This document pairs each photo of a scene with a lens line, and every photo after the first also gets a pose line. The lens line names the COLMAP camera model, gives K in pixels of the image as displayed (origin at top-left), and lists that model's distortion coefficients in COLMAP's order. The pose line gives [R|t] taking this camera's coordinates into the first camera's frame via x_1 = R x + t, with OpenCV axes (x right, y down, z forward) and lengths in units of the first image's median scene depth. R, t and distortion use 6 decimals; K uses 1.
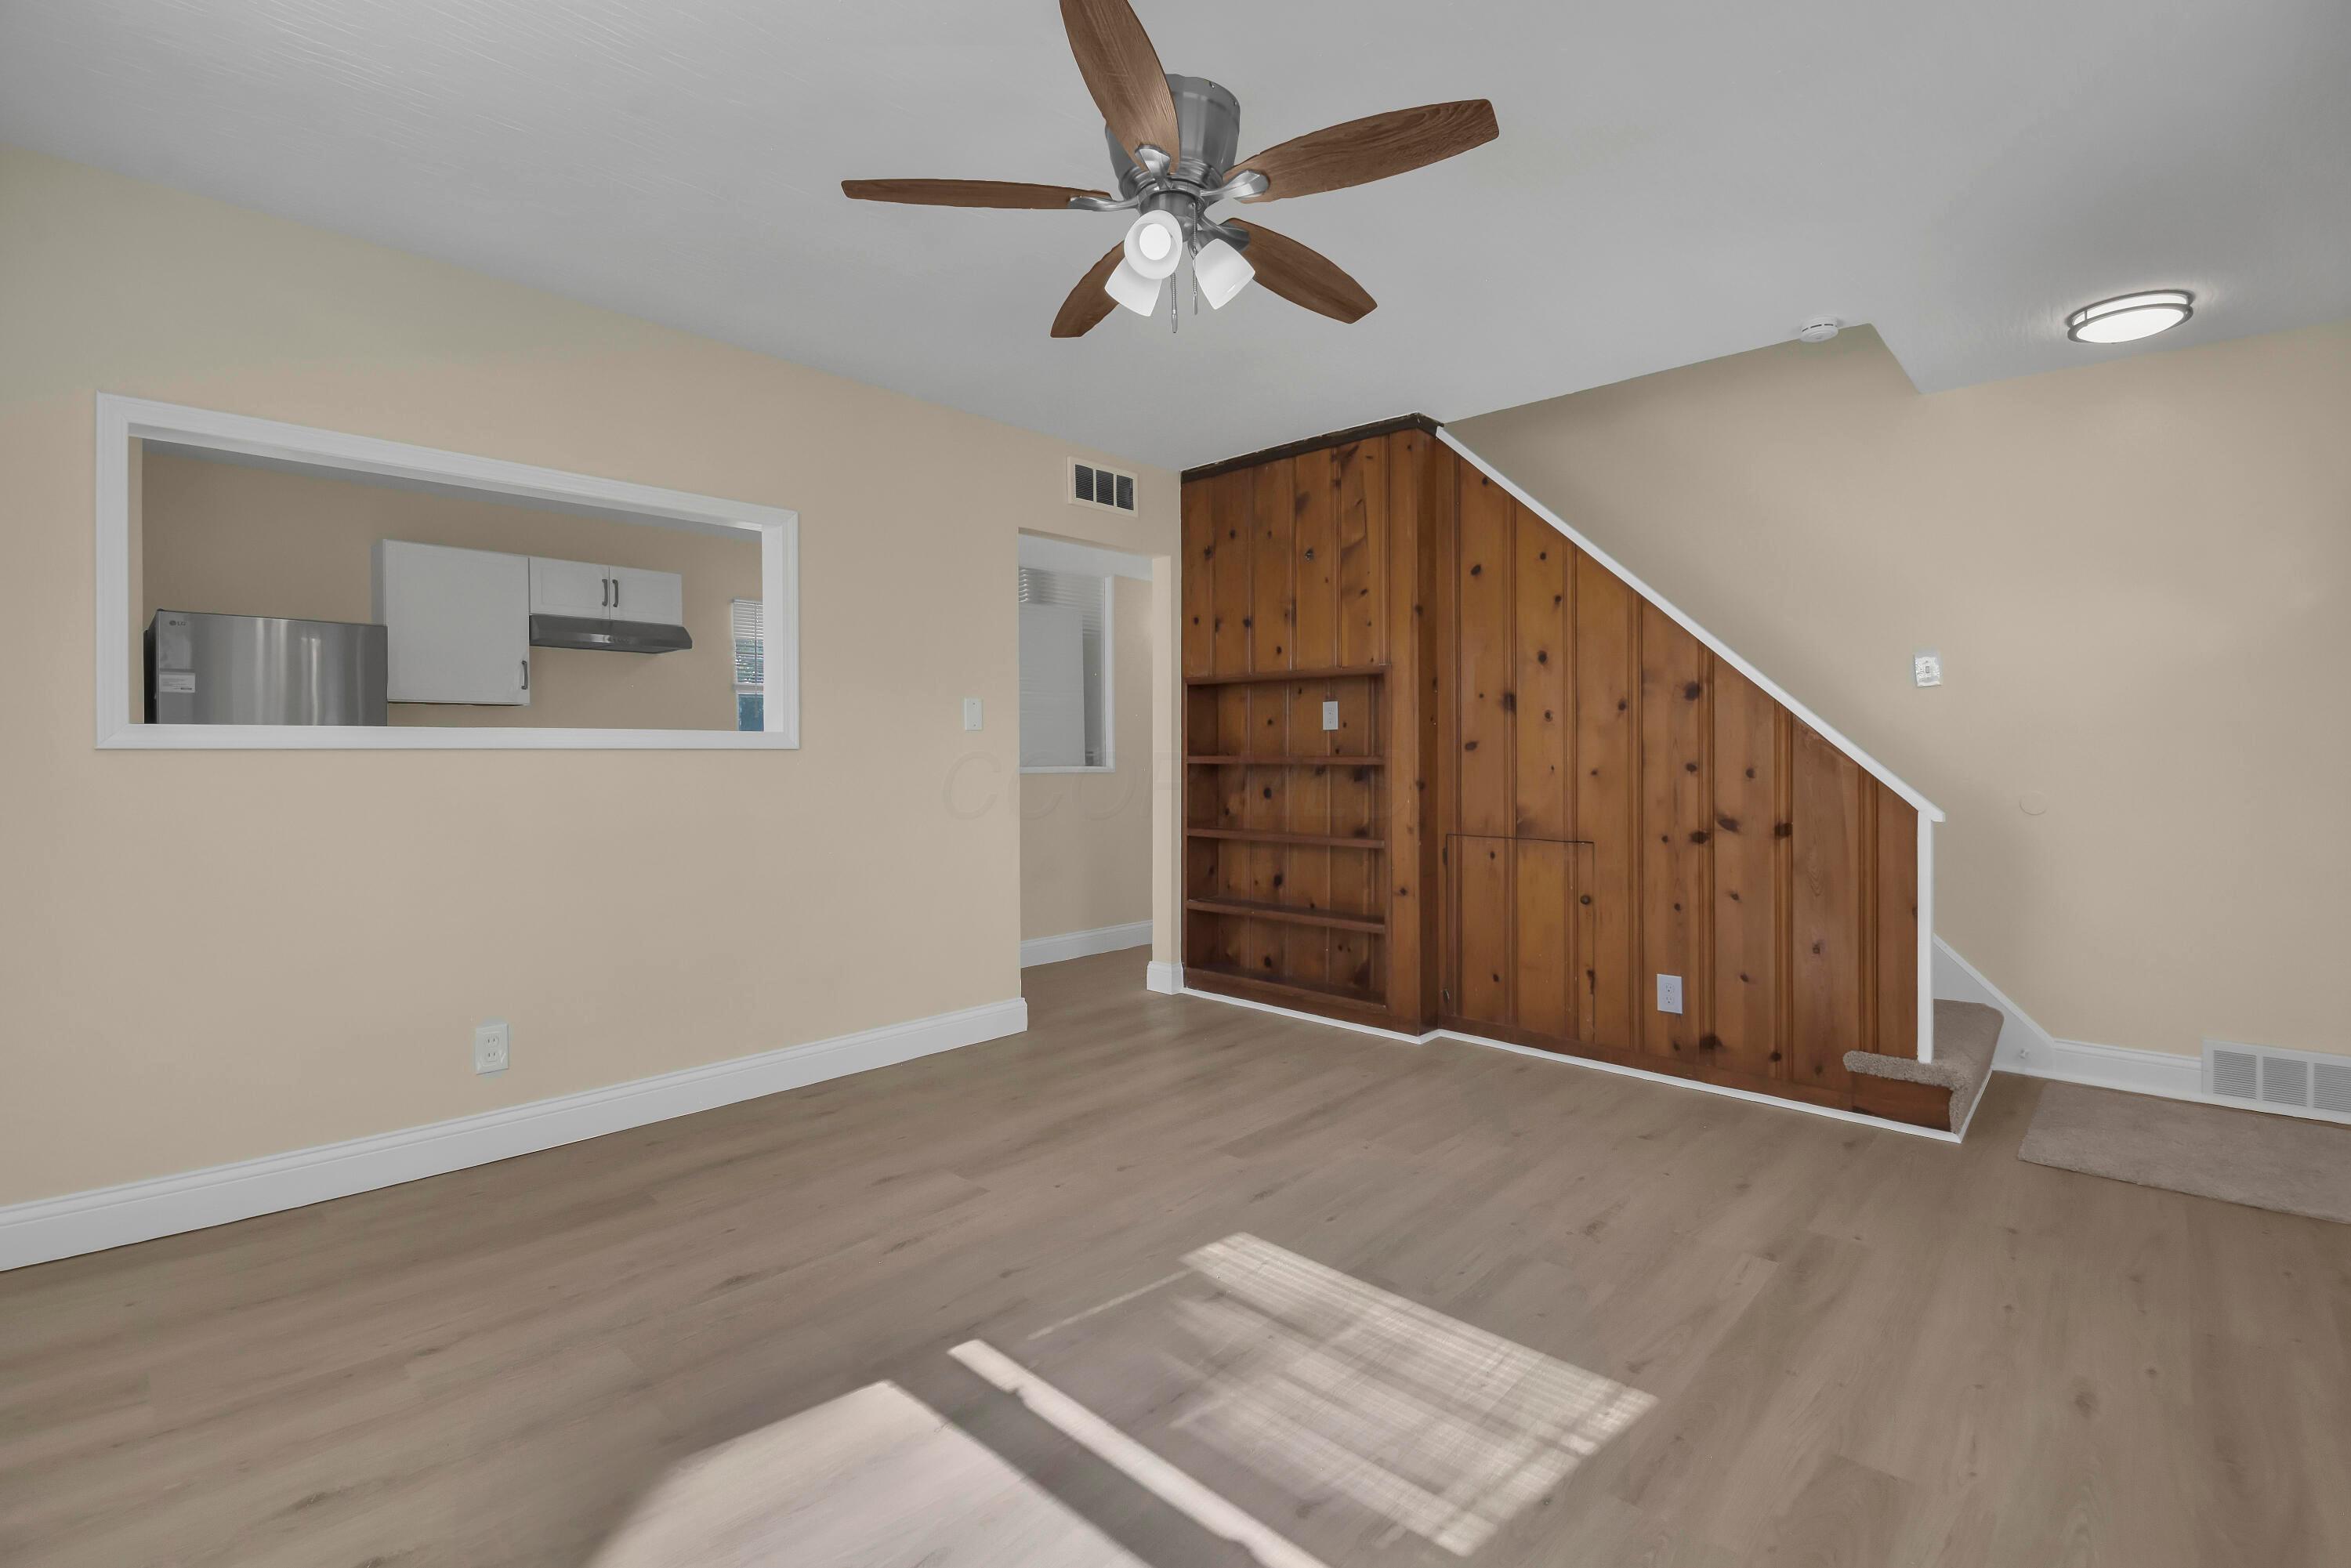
lens RADIAL K [[1048.6, 0, 1220.3], [0, 1048.6, 777.1], [0, 0, 1]] dist [-0.003686, -0.000722]
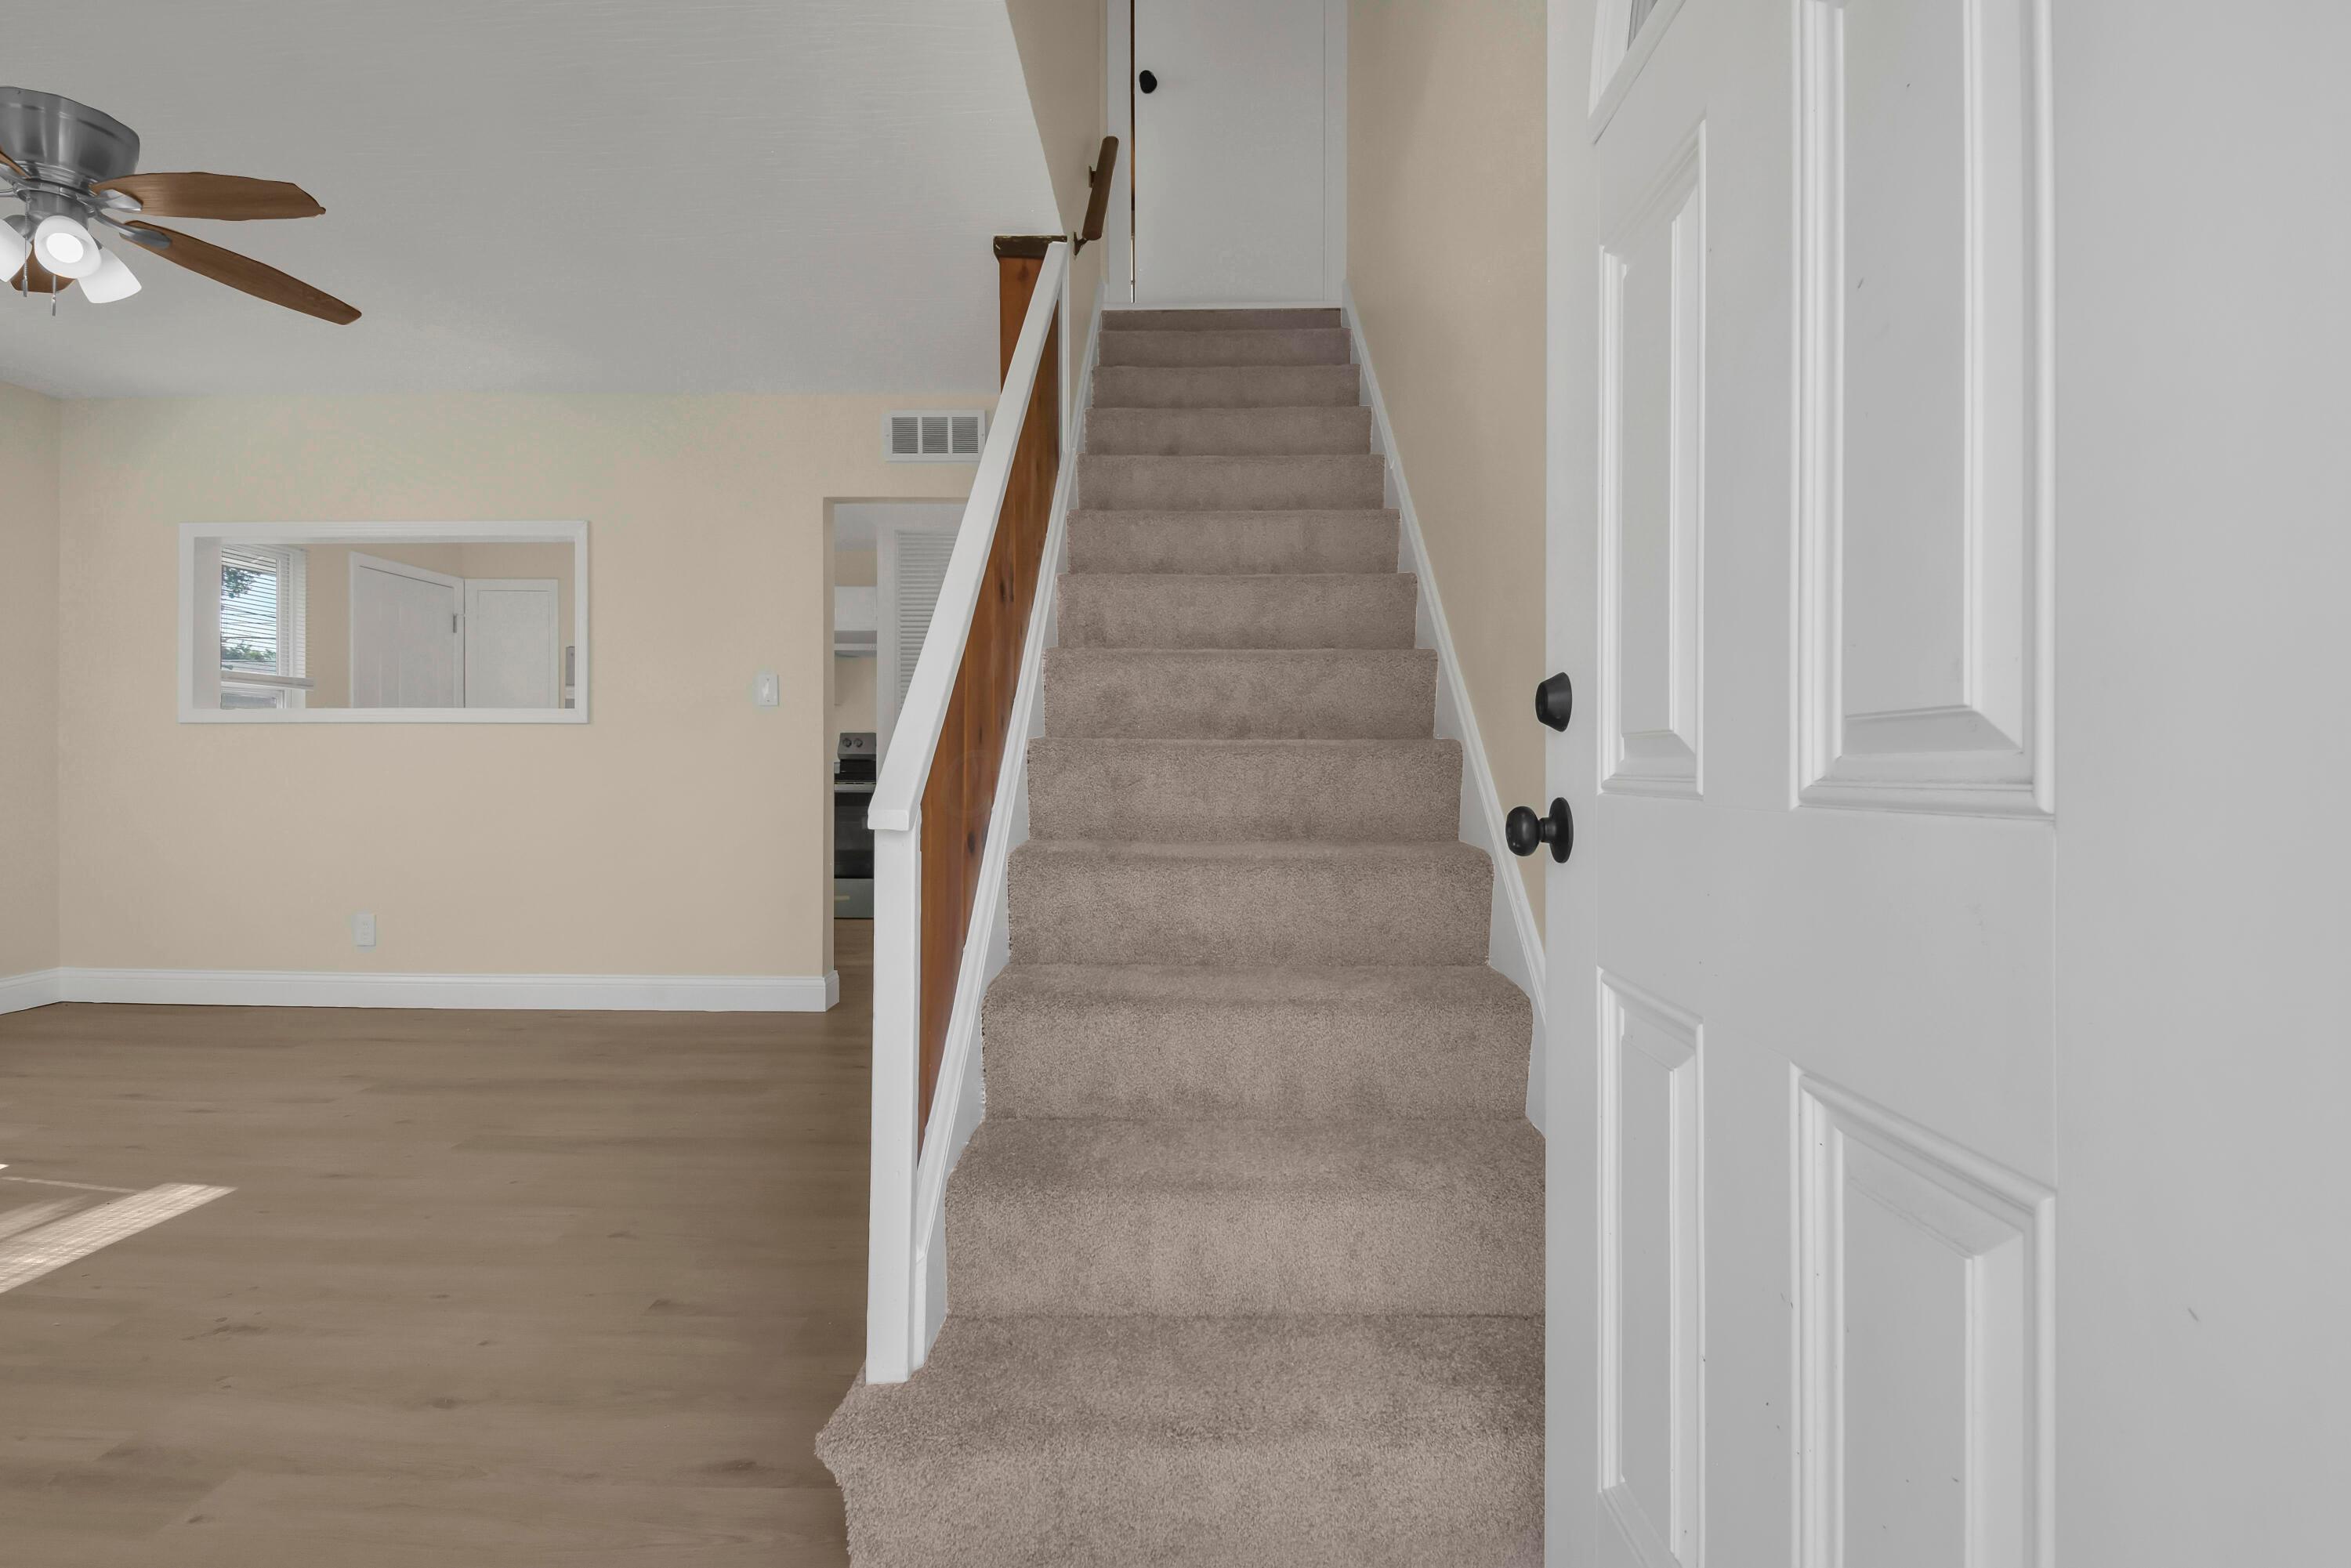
lens RADIAL K [[1081.8, 0, 1129.0], [0, 1081.8, 776.5], [0, 0, 1]] dist [0.016389, -0.016220]
pose [[0.643283, 0.019836, -0.765372, 0.920910], [-0.032414, 0.999474, -0.001340, 0.019356], [0.764942, 0.025671, 0.643587, 0.677232]]
